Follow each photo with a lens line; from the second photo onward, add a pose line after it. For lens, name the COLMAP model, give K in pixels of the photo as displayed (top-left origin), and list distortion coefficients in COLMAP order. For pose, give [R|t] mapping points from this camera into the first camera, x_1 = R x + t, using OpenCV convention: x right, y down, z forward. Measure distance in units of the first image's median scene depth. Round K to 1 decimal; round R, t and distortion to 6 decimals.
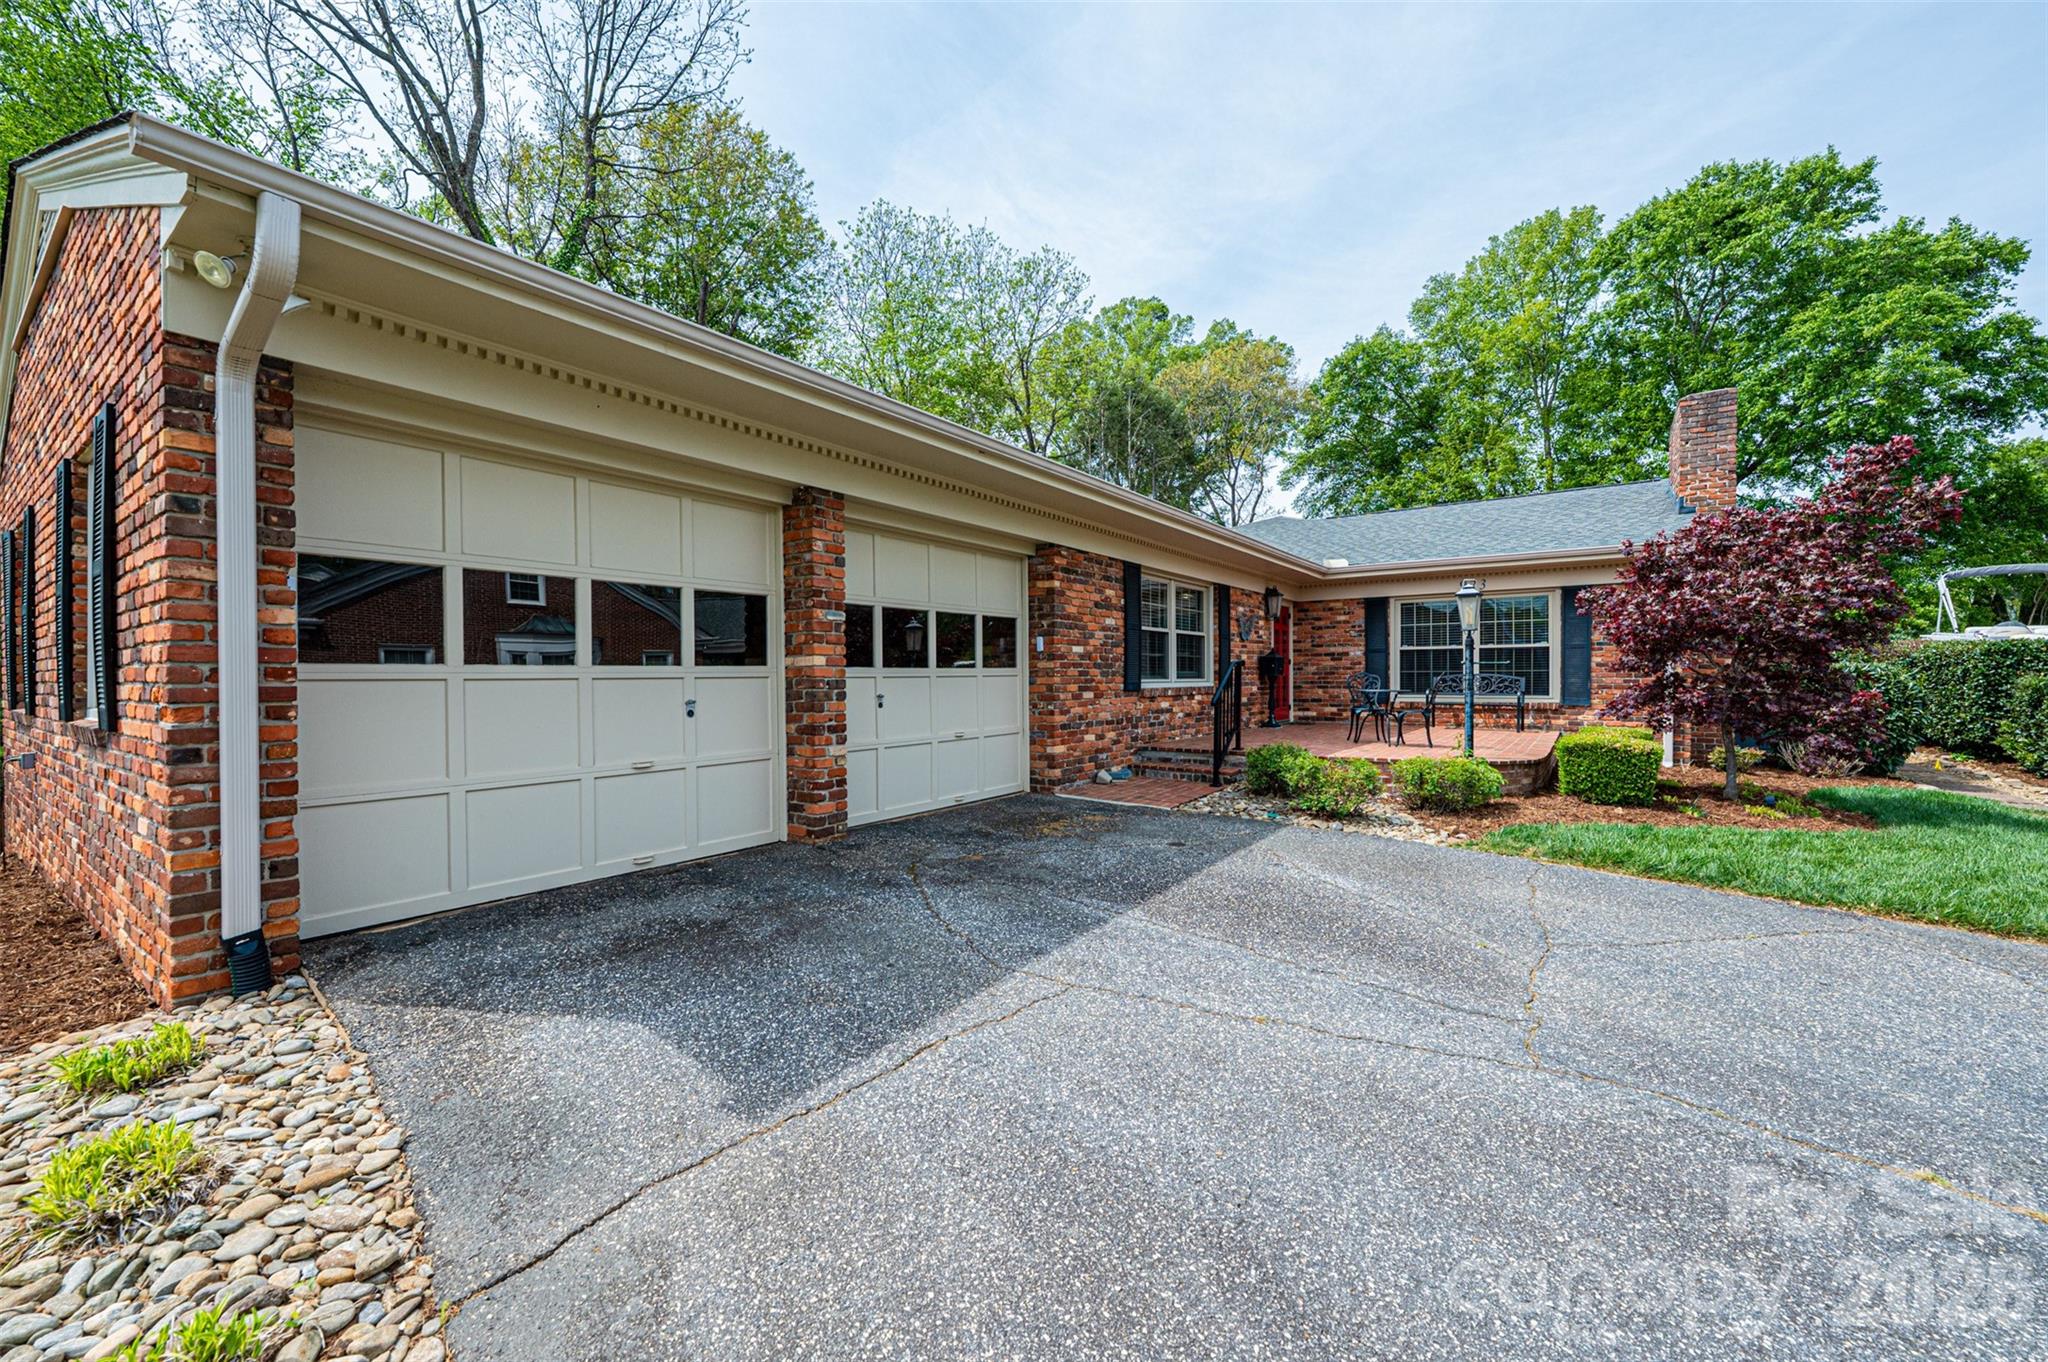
lens RADIAL K [[805.4, 0, 1019.0], [0, 805.4, 679.3], [0, 0, 1]] dist [-0.014086, 0.000706]
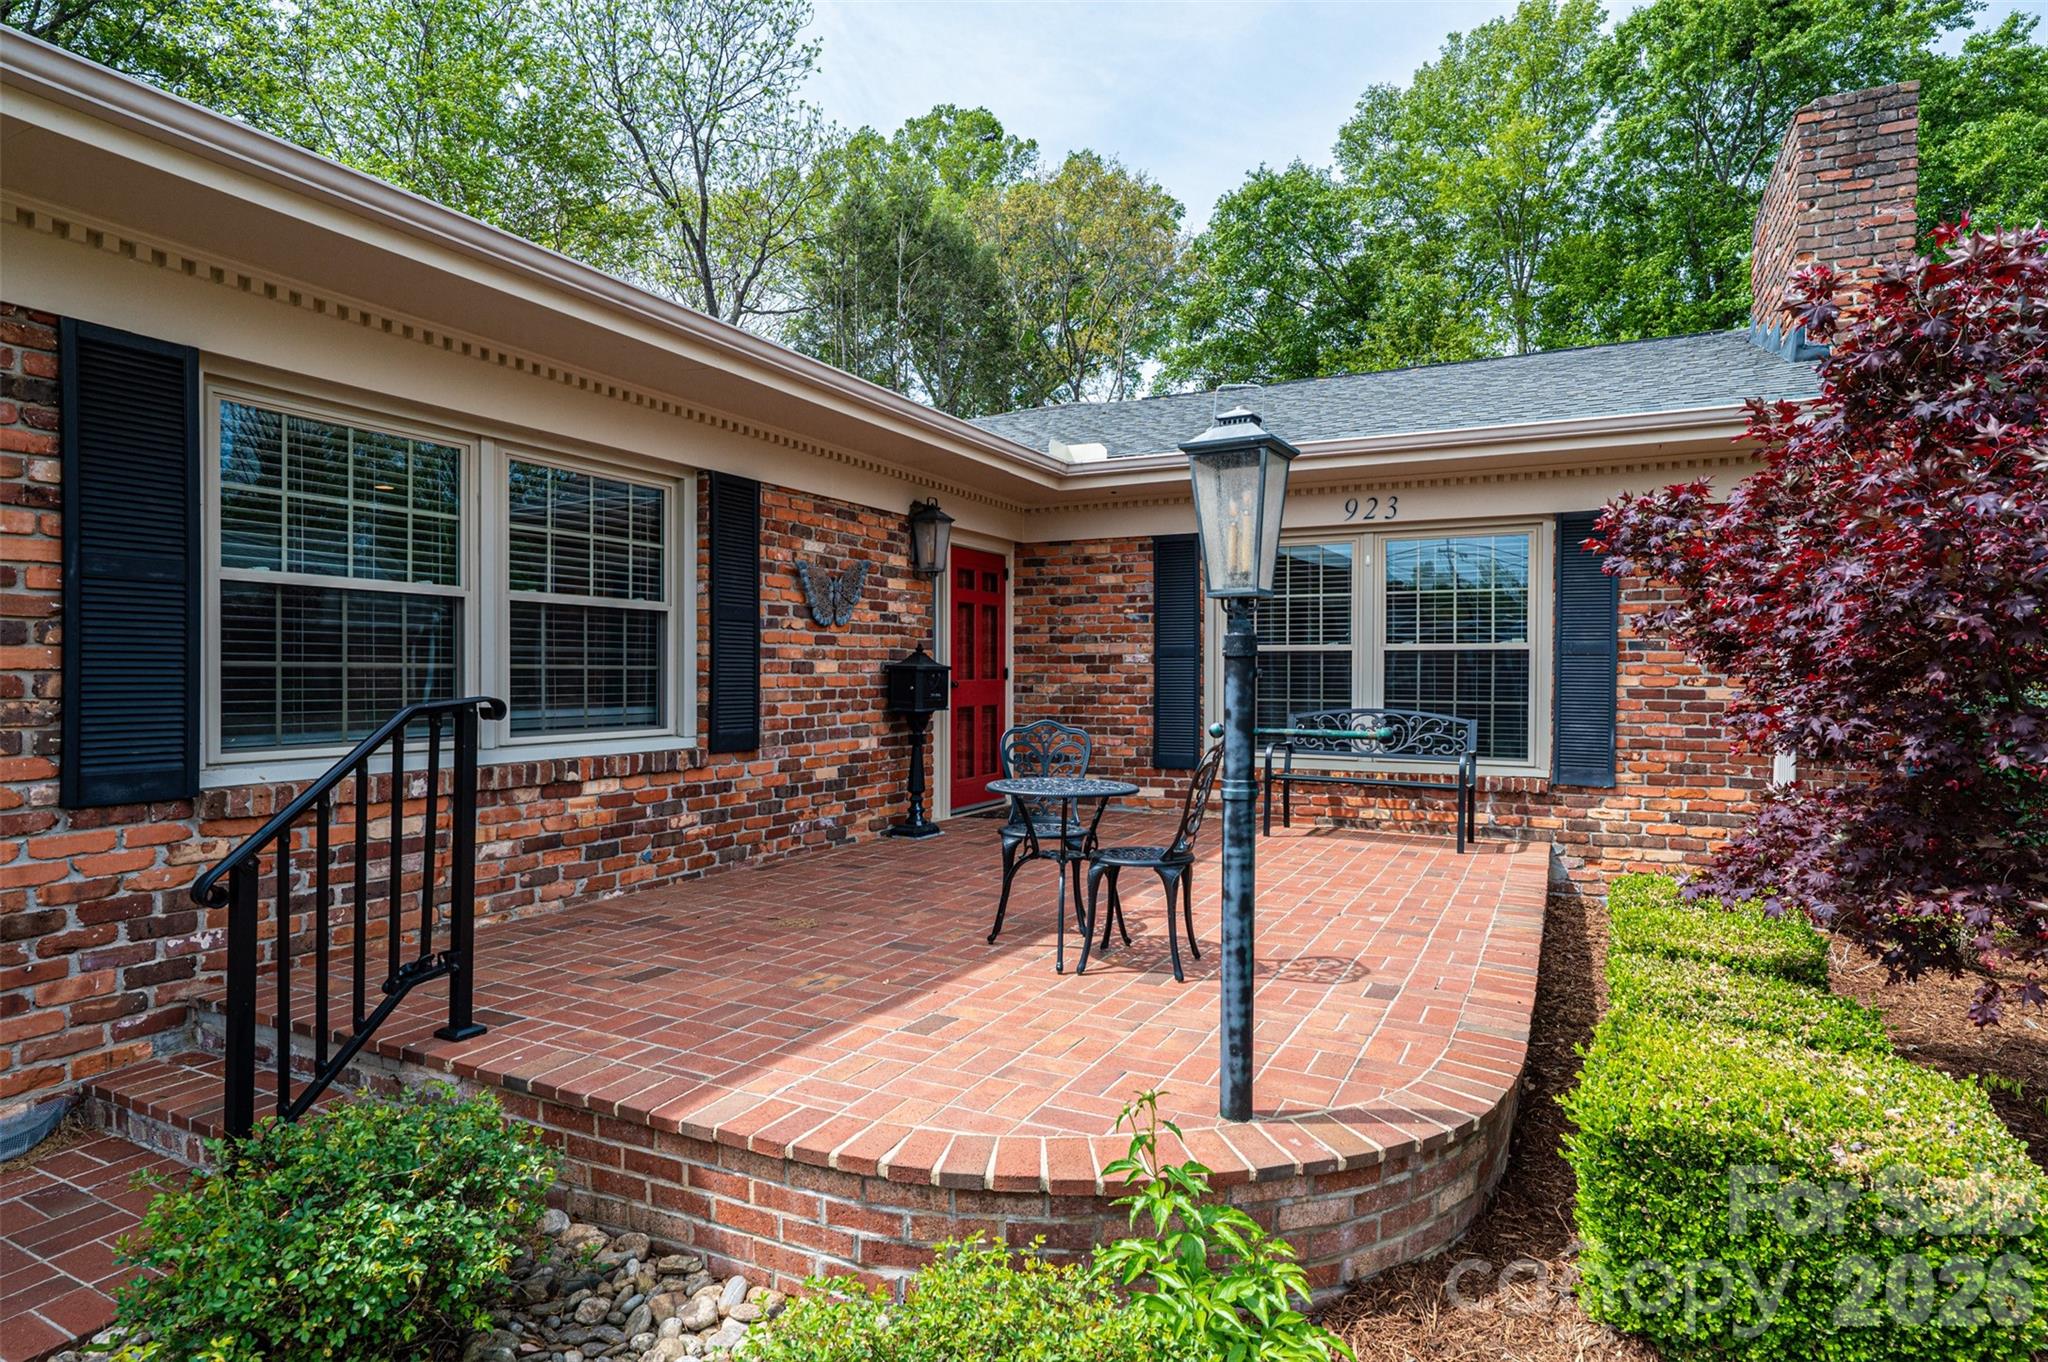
lens RADIAL K [[1117.6, 0, 1024.6], [0, 1117.6, 677.2], [0, 0, 1]] dist [-0.002650, -0.004226]
pose [[0.986015, 0.008179, 0.166455, 0.243292], [-0.008260, 0.999966, -0.000205, -0.020053], [-0.166451, -0.001173, 0.986049, 0.373689]]
